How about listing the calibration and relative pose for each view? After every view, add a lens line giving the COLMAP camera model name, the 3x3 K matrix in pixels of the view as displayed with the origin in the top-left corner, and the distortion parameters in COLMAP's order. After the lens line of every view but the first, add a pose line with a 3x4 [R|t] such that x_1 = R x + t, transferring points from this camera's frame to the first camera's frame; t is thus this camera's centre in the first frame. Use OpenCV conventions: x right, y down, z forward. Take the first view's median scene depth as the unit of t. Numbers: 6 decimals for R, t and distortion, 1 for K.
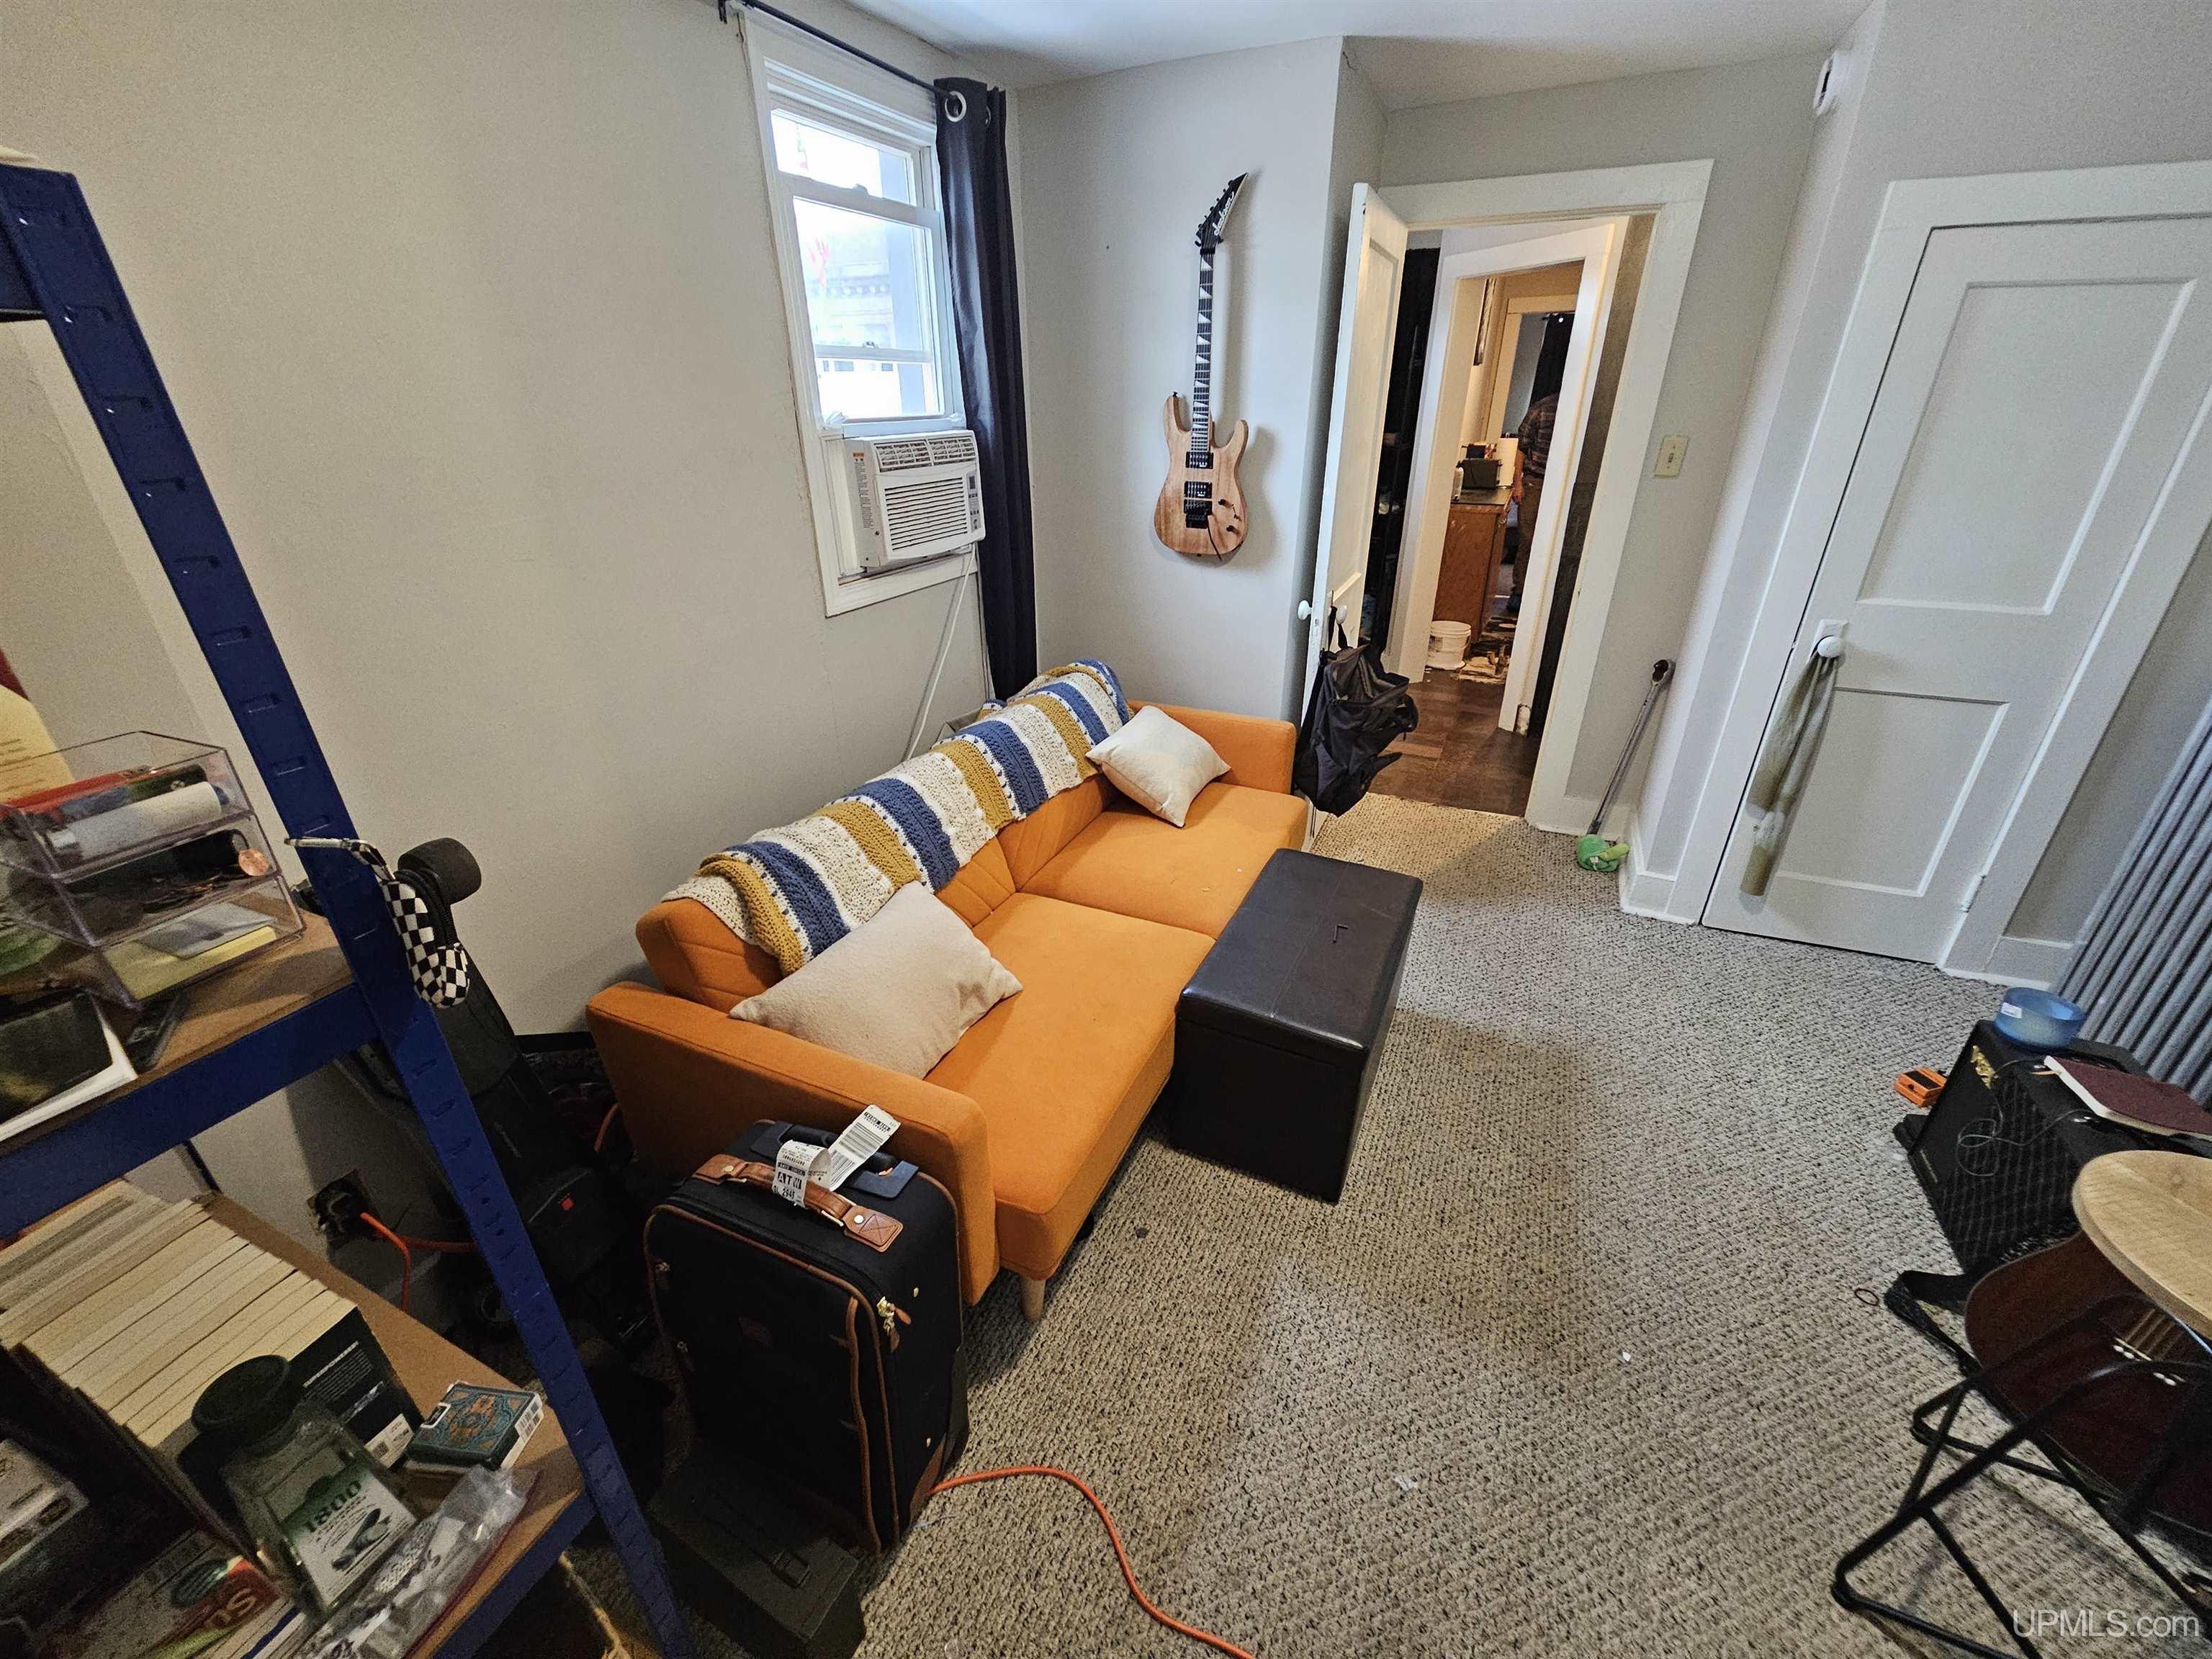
lens RADIAL K [[906.4, 0, 1100.6], [0, 906.4, 835.4], [0, 0, 1]] dist [-0.000461, -0.000421]
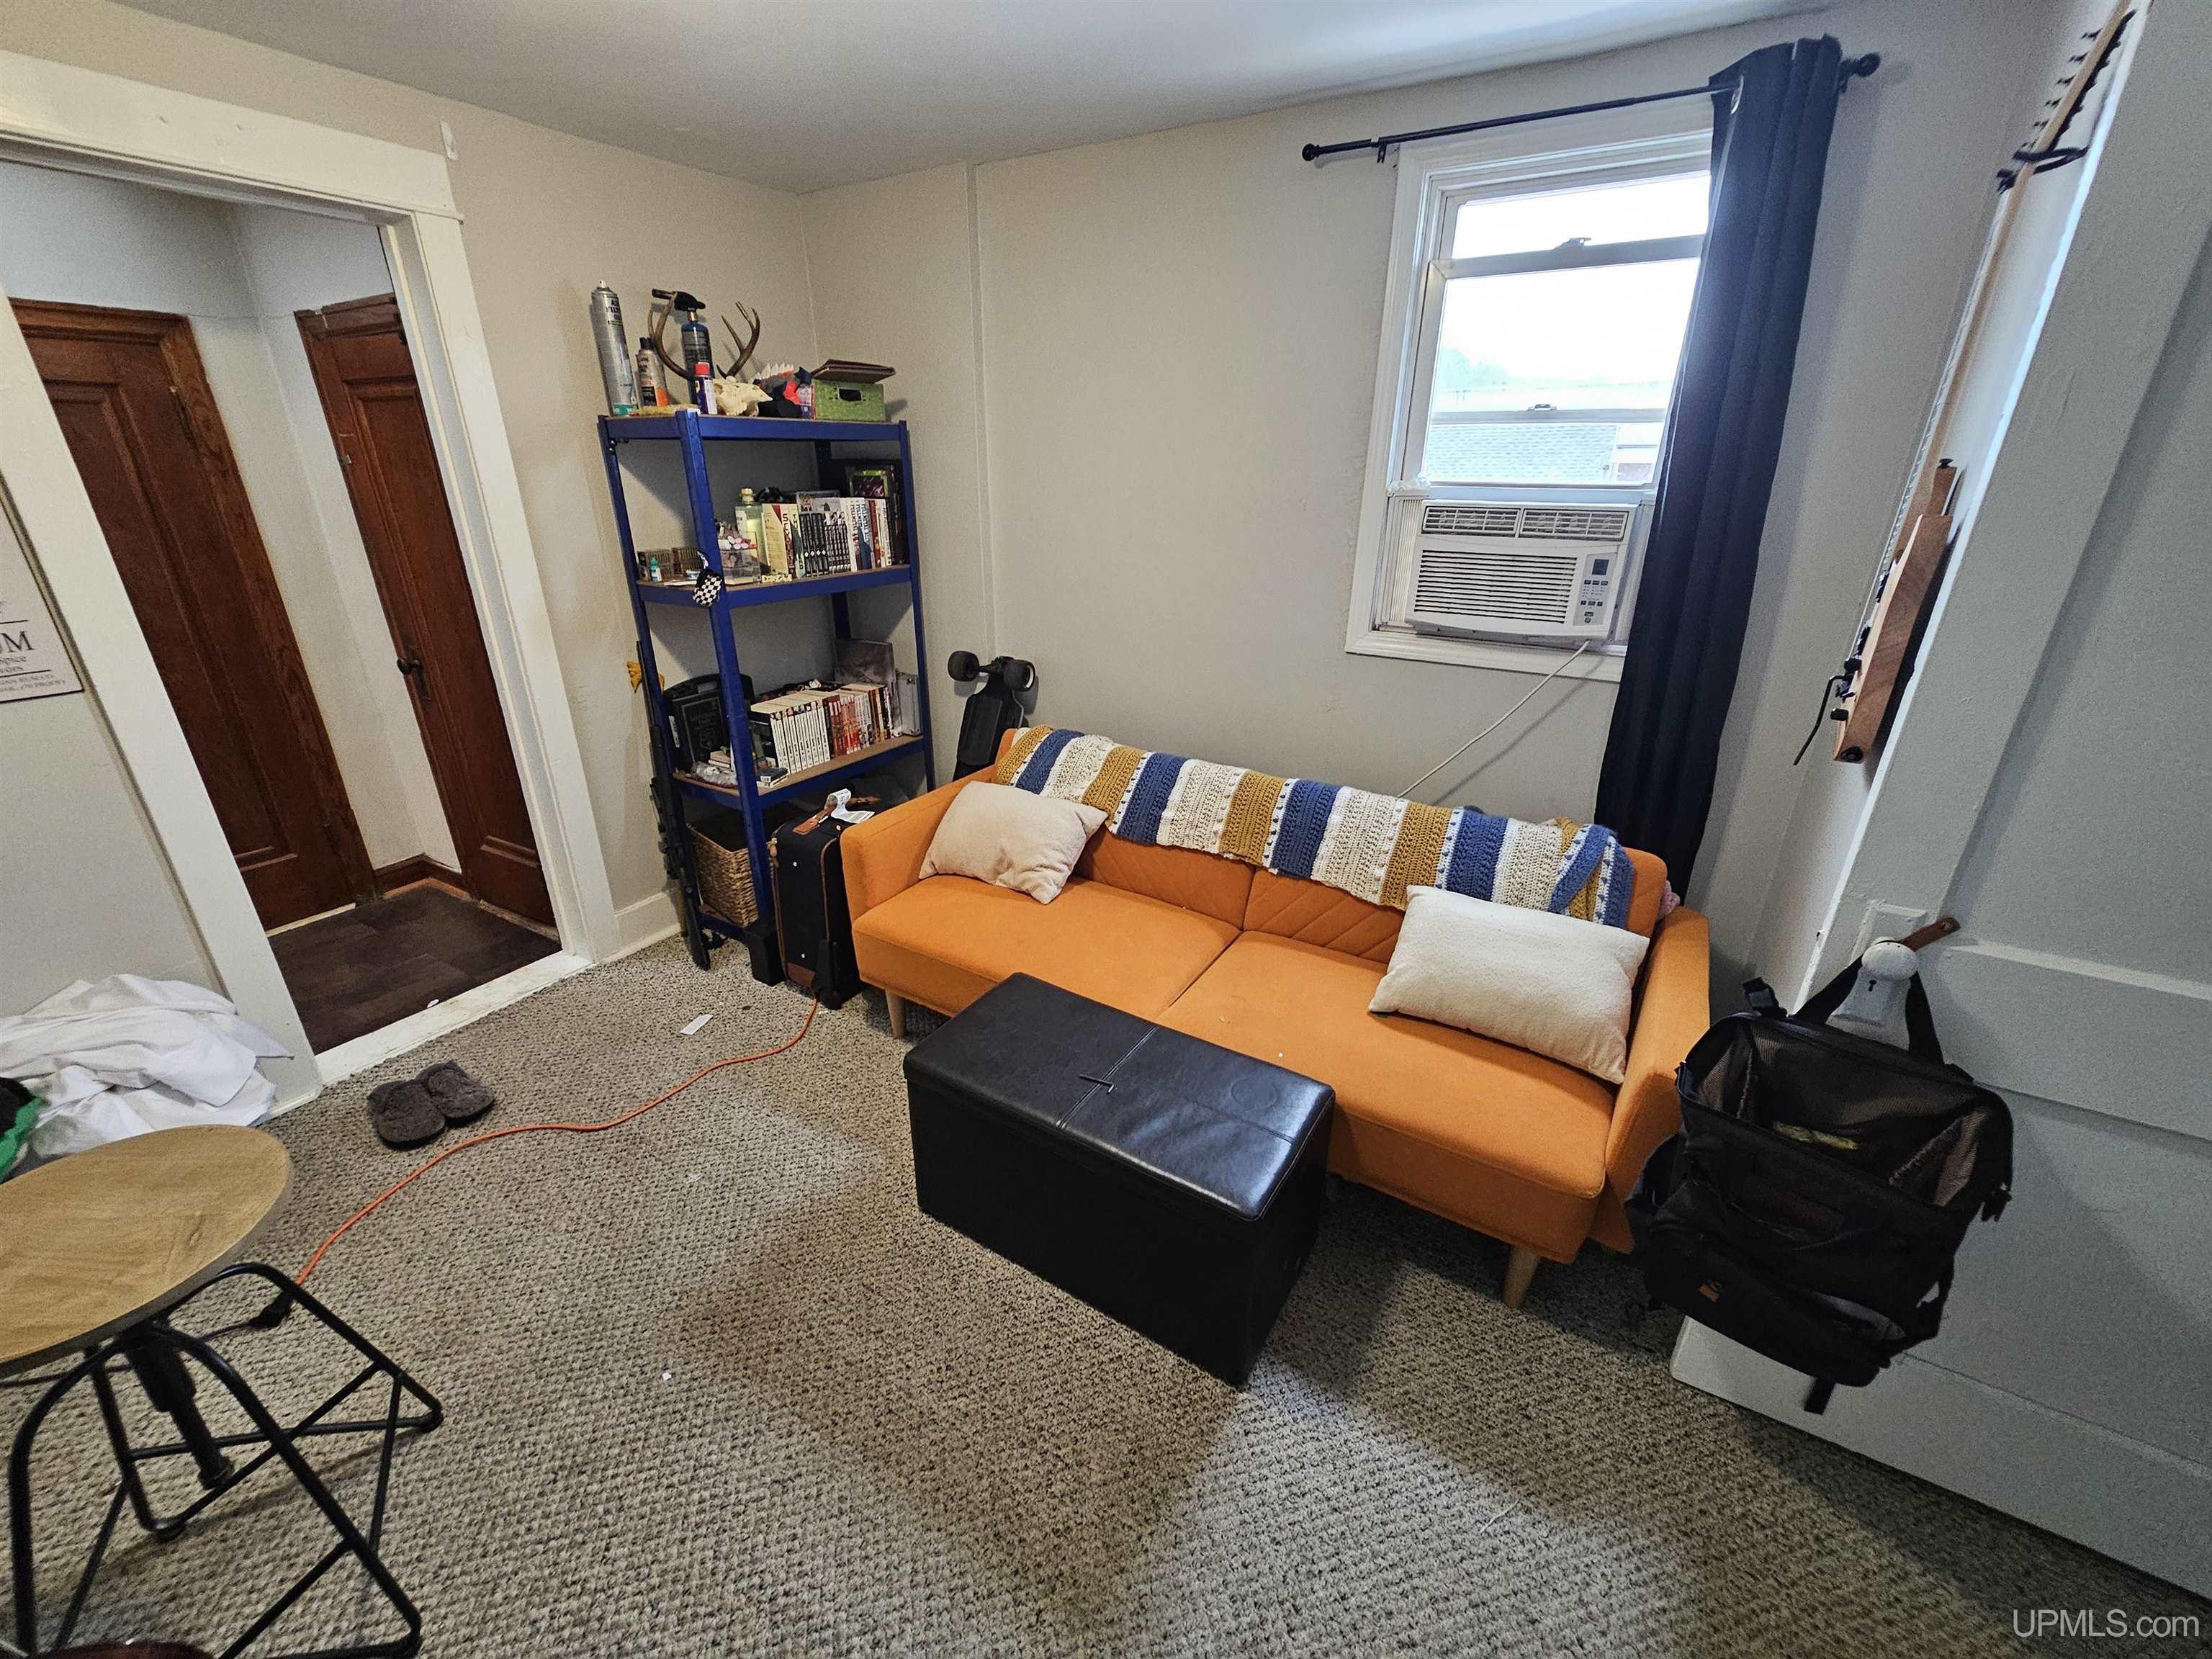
lens RADIAL K [[906.4, 0, 1100.6], [0, 906.4, 835.4], [0, 0, 1]] dist [-0.000461, -0.000421]
pose [[-0.120443, 0.384922, -0.915057, 0.846443], [-0.443048, 0.804033, 0.396535, -0.368373], [0.888370, 0.453174, 0.073699, 0.753122]]
